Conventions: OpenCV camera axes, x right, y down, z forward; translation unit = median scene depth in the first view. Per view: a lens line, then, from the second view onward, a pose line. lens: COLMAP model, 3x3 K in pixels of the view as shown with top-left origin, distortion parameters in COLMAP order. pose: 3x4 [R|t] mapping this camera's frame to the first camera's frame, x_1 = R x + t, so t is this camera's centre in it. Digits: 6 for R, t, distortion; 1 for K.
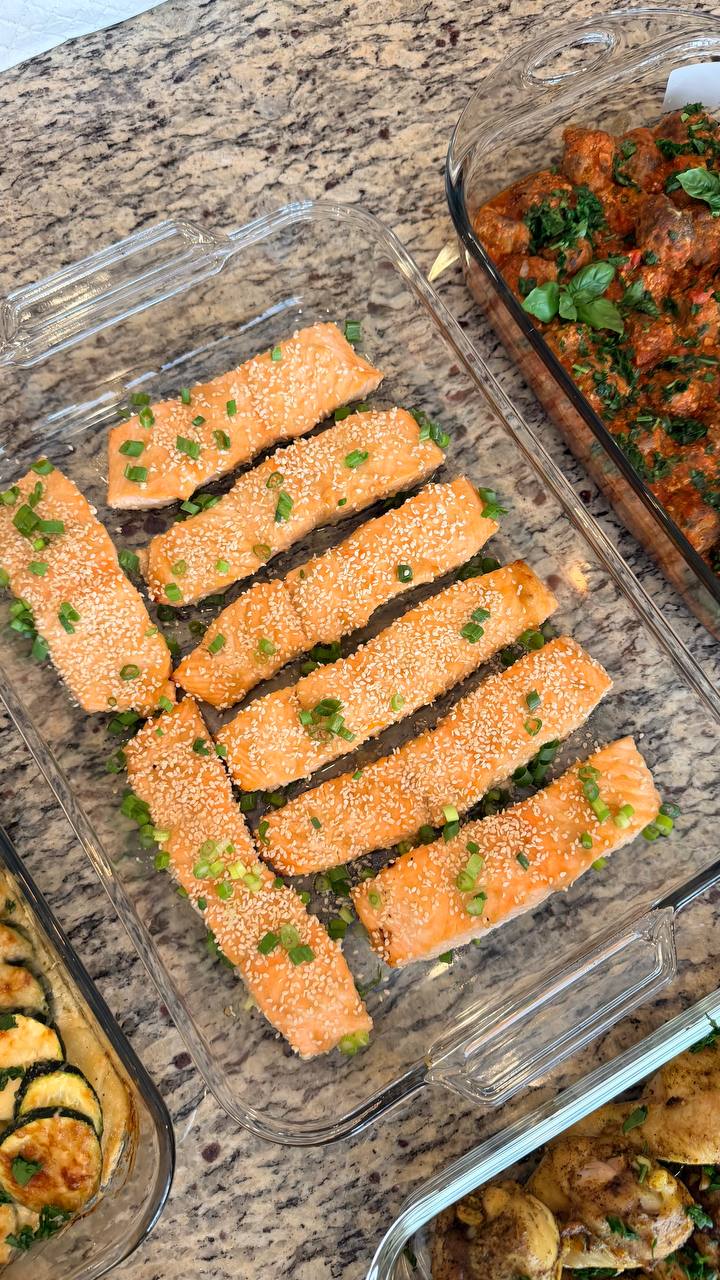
lens RADIAL K [[898.9, 0, 360.0], [0, 898.9, 640.0], [0, 0, 1]] dist [0.049529, -0.084621]
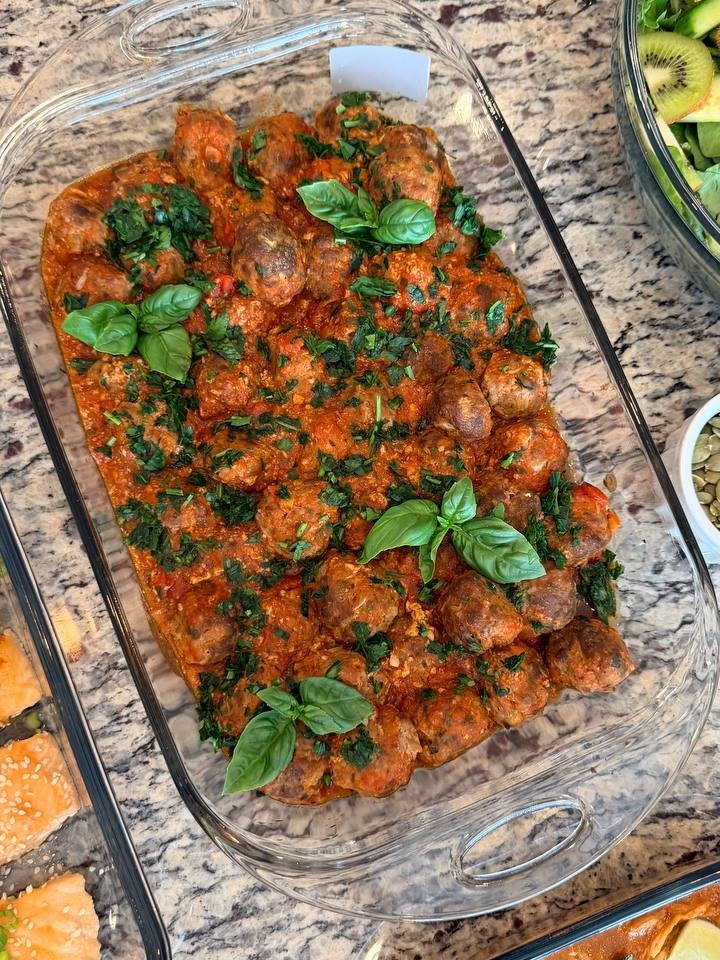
lens RADIAL K [[892.5, 0, 360.0], [0, 892.5, 480.0], [0, 0, 1]] dist [0.051520, -0.126036]
pose [[0.986198, 0.161502, -0.036487, 0.491348], [-0.159317, 0.985612, 0.056460, -0.318148], [0.045081, -0.049867, 0.997738, 0.191010]]
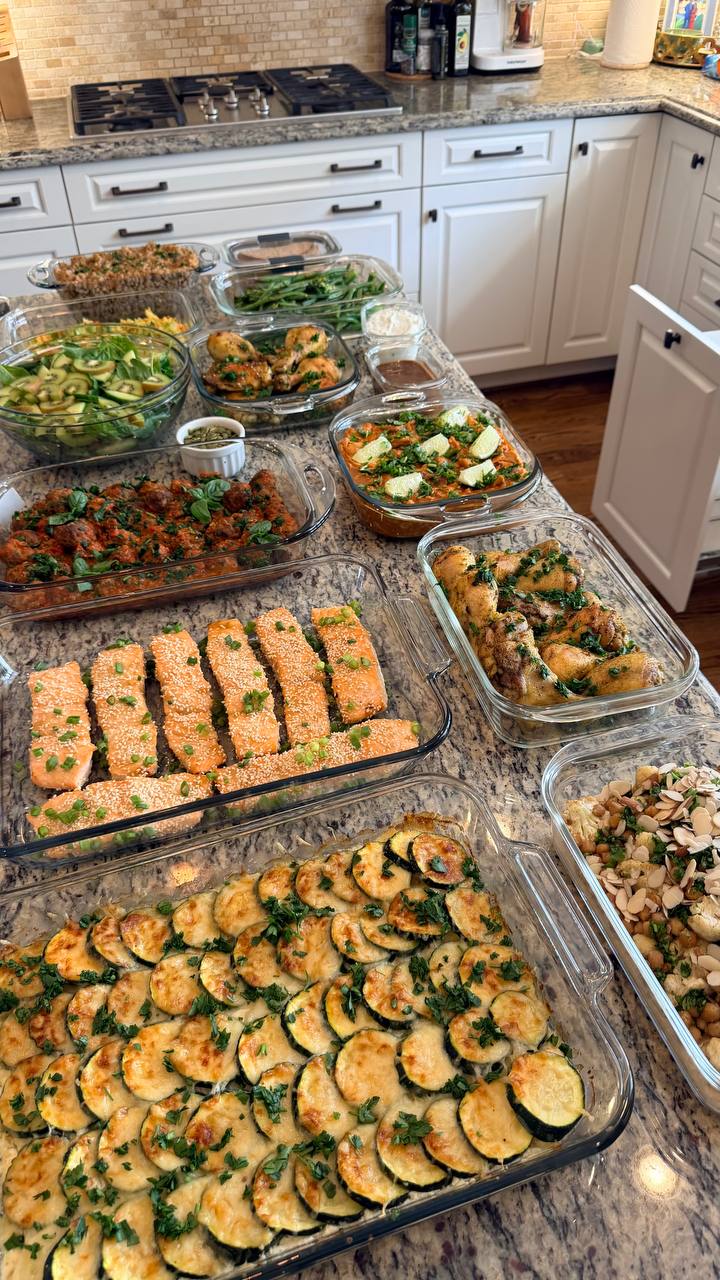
lens RADIAL K [[898.9, 0, 360.0], [0, 898.9, 640.0], [0, 0, 1]] dist [0.049529, -0.084621]
pose [[0.263104, -0.676857, 0.687489, -1.026742], [0.943969, 0.327776, -0.038553, 0.287910], [-0.199247, 0.659111, 0.725171, -0.405548]]
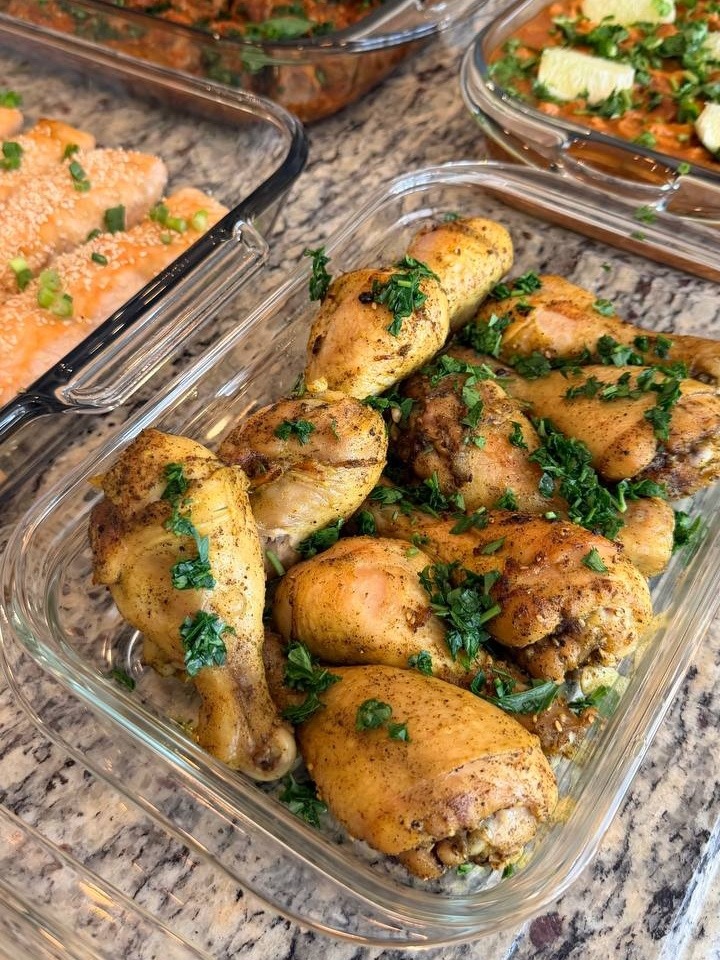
lens RADIAL K [[892.5, 0, 360.0], [0, 892.5, 480.0], [0, 0, 1]] dist [0.051520, -0.126036]
pose [[0.892523, -0.387690, 0.230433, 0.098257], [0.445988, 0.834672, -0.323135, 0.728999], [-0.067060, 0.391176, 0.917869, 0.179537]]
